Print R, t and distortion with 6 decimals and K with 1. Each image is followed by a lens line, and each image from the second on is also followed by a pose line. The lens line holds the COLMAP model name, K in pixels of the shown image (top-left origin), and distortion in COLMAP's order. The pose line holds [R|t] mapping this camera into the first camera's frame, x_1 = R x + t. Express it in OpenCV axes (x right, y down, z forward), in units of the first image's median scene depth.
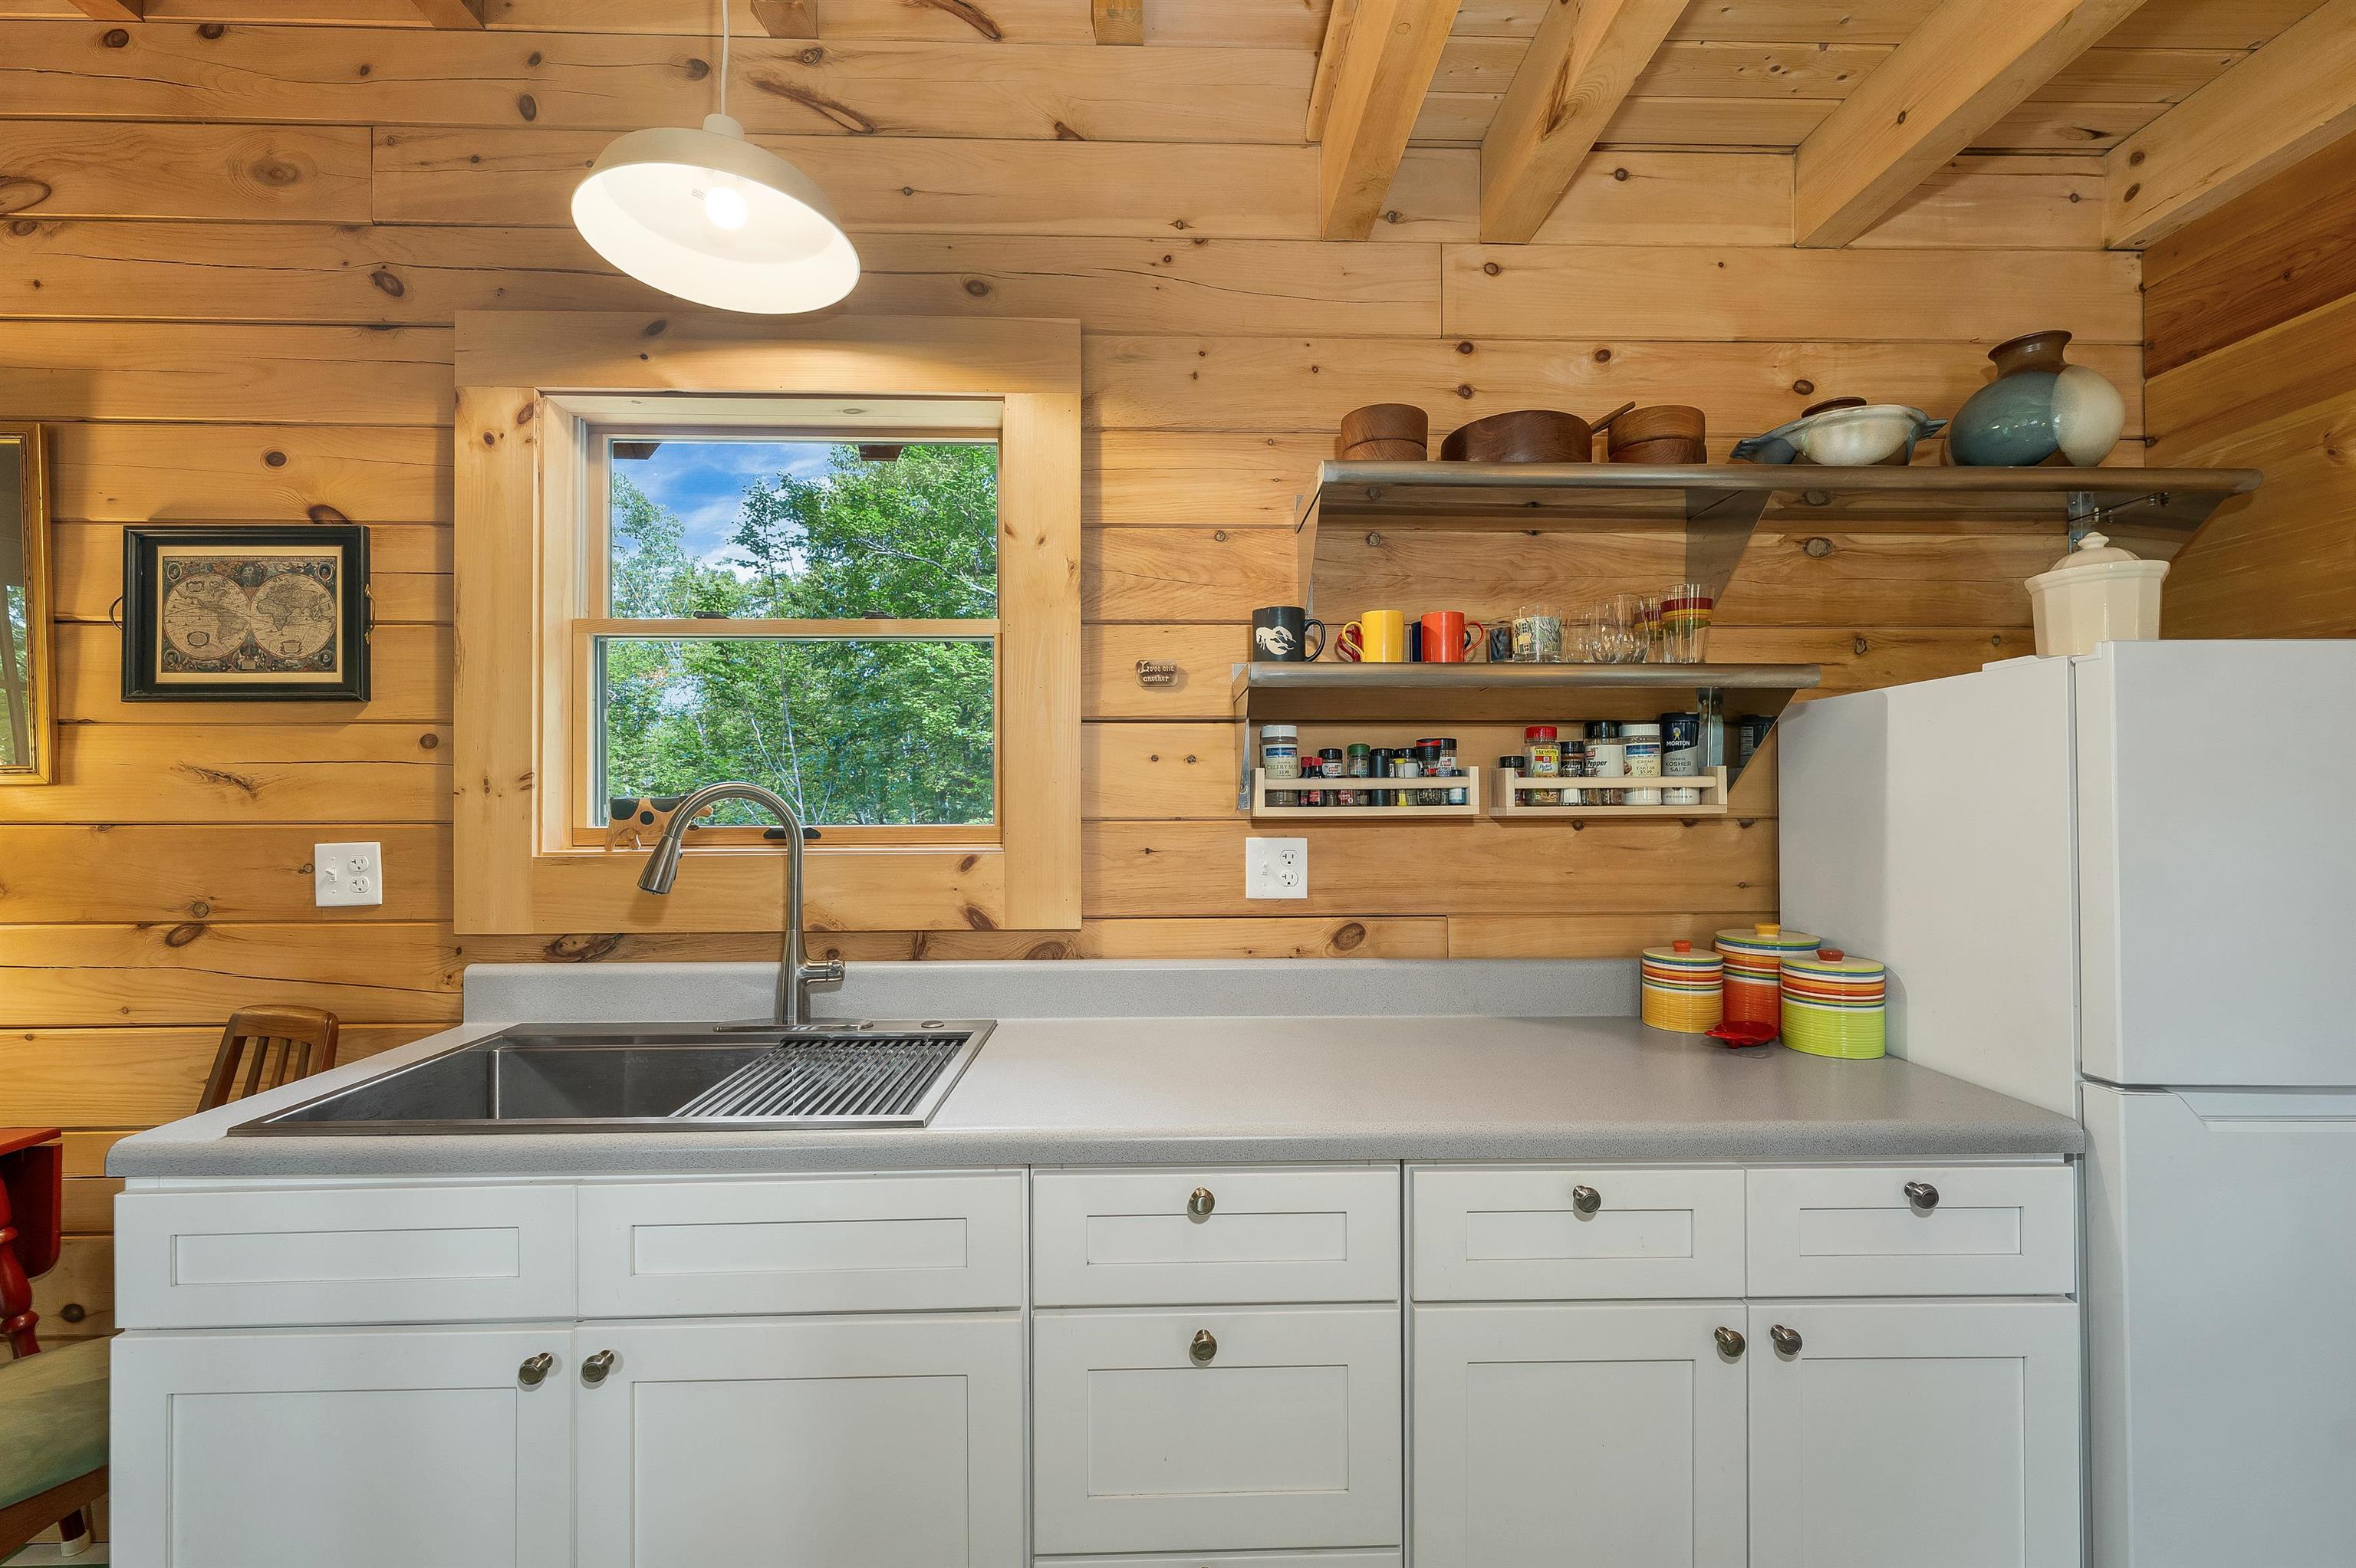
lens RADIAL K [[984.0, 0, 1173.3], [0, 984.0, 794.5], [0, 0, 1]] dist [0.003246, -0.000563]
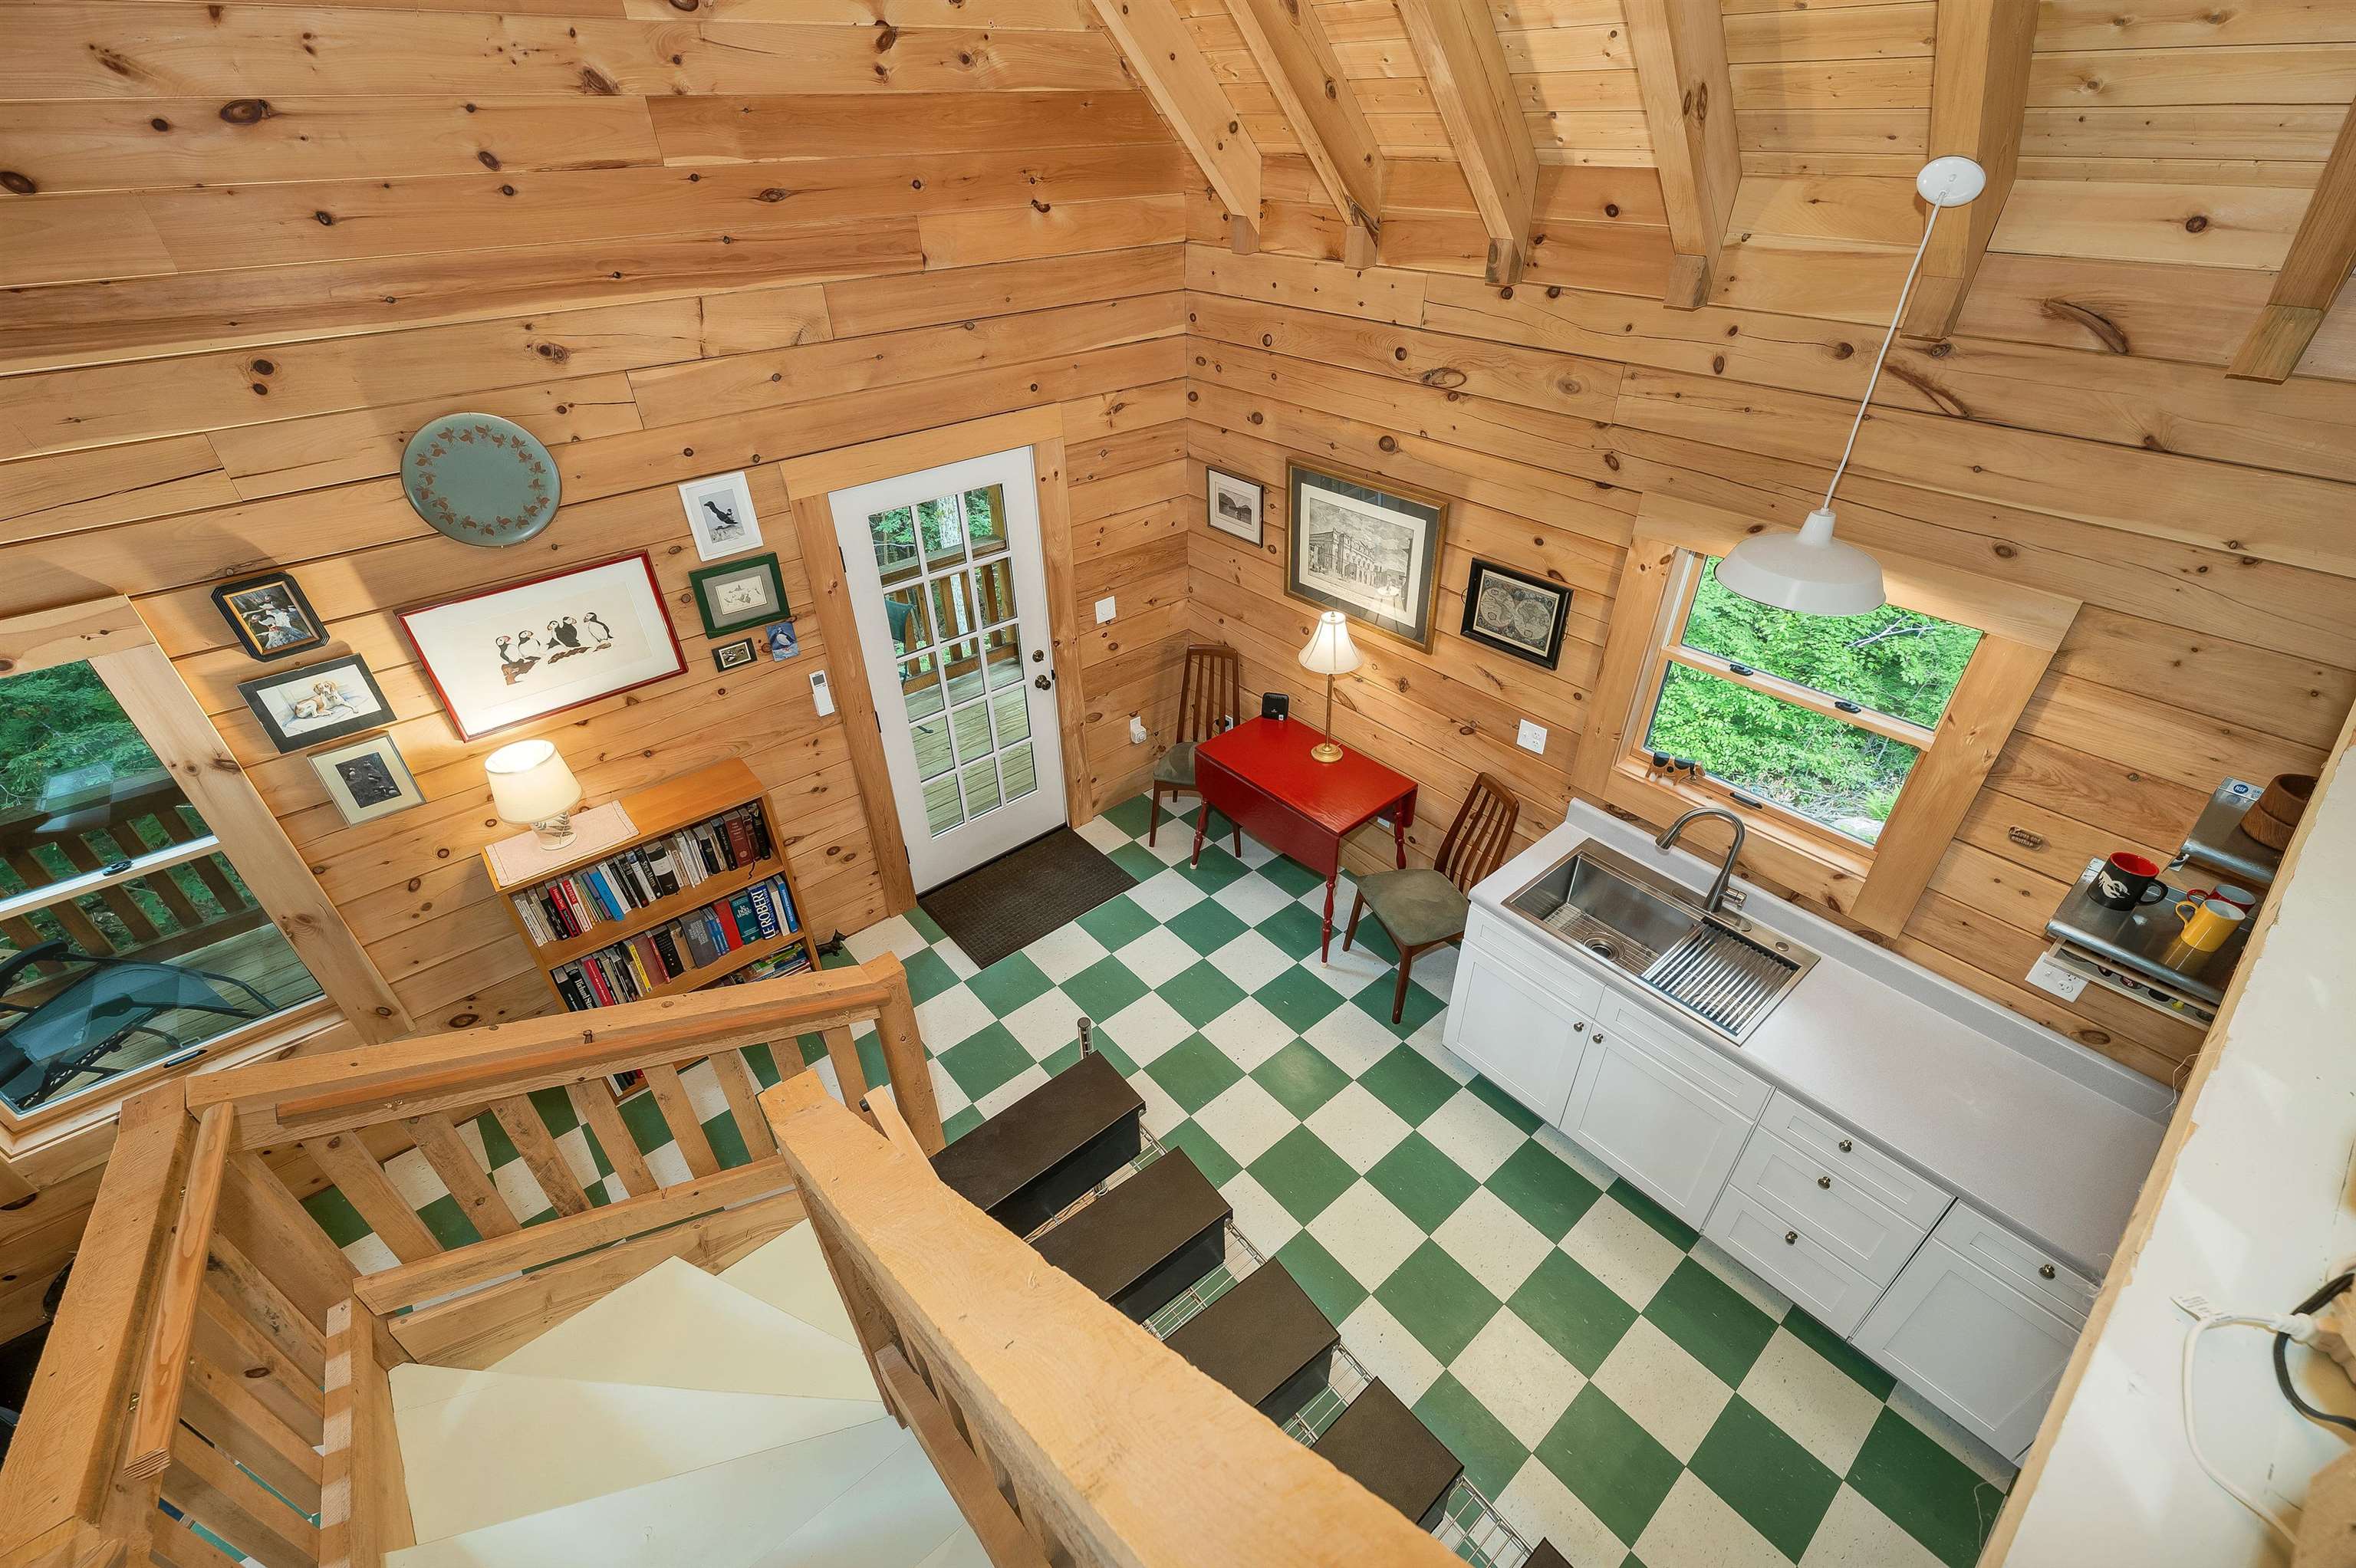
lens RADIAL K [[984.0, 0, 1180.7], [0, 984.0, 784.0], [0, 0, 1]] dist [0.003246, -0.000563]
pose [[0.622283, 0.442805, -0.645514, 0.115304], [0.024962, 0.812985, 0.581749, -1.097346], [0.782395, -0.378125, 0.494853, -0.692941]]
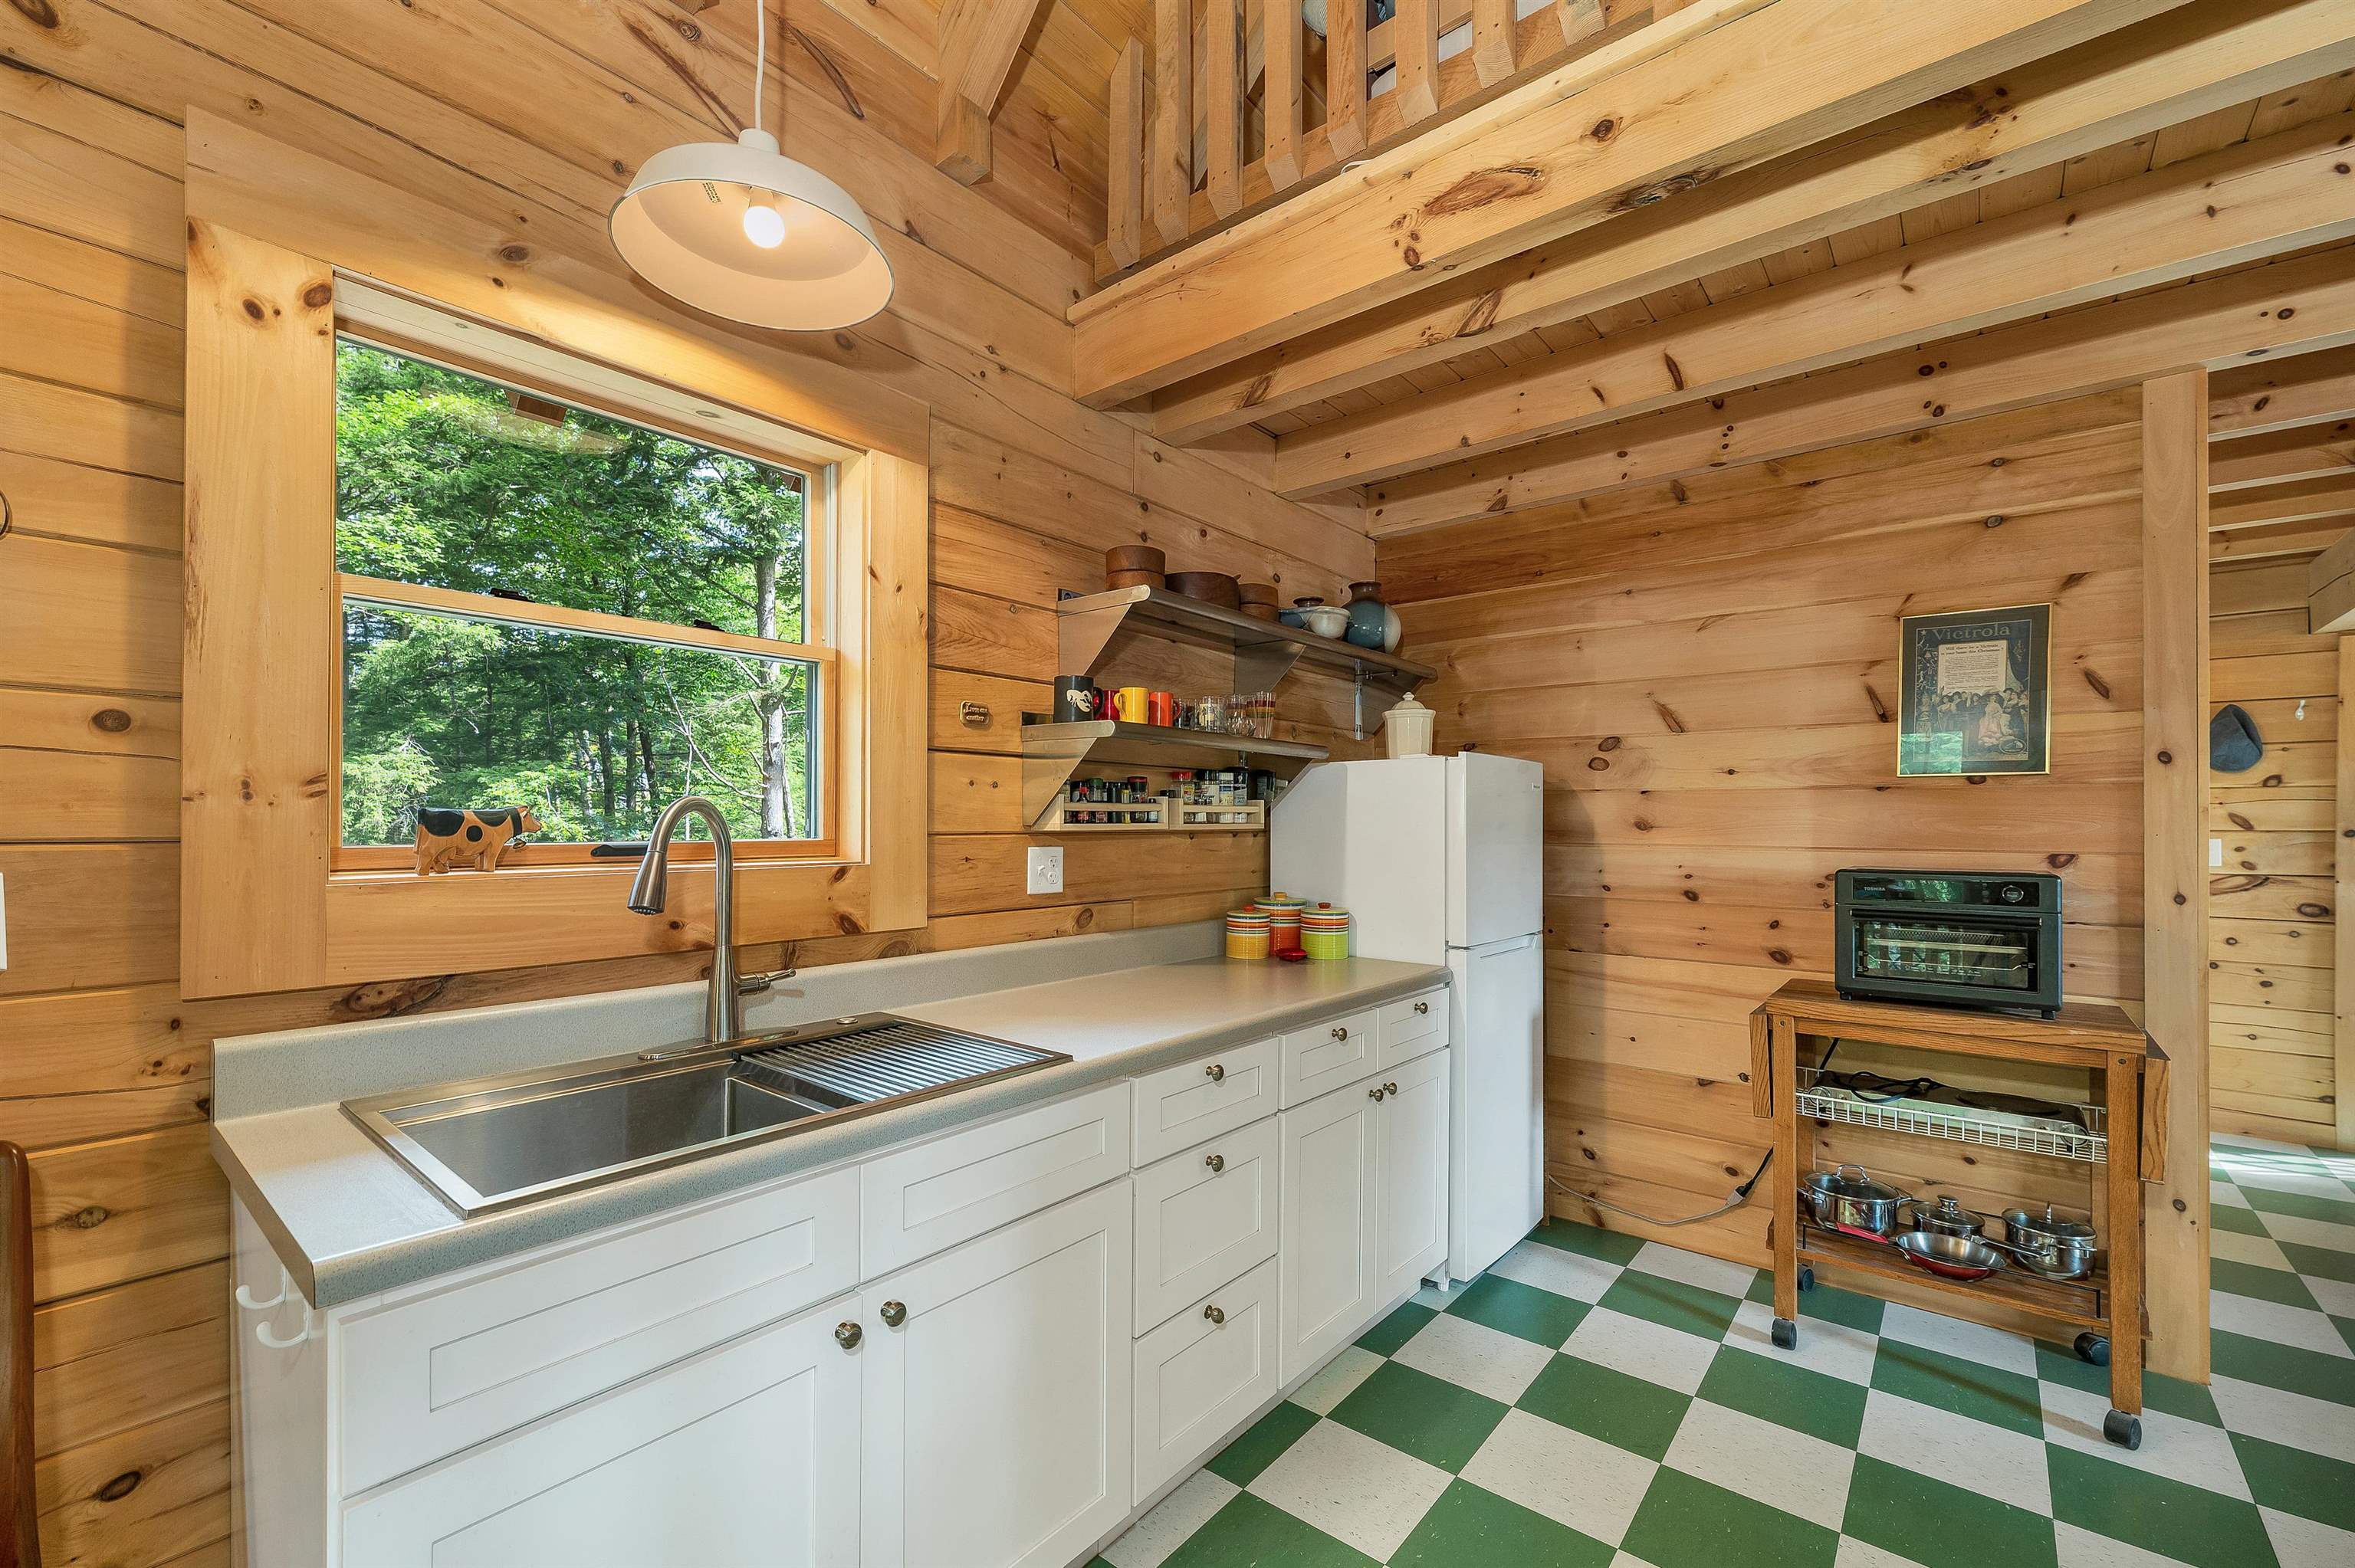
lens RADIAL K [[983.6, 0, 1182.9], [0, 983.6, 822.2], [0, 0, 1]] dist [0.003246, -0.000563]
pose [[0.653349, 0.005155, 0.757039, -0.789238], [-0.016358, 0.999839, 0.007309, -0.001763], [-0.756880, -0.017159, 0.653329, 0.006279]]
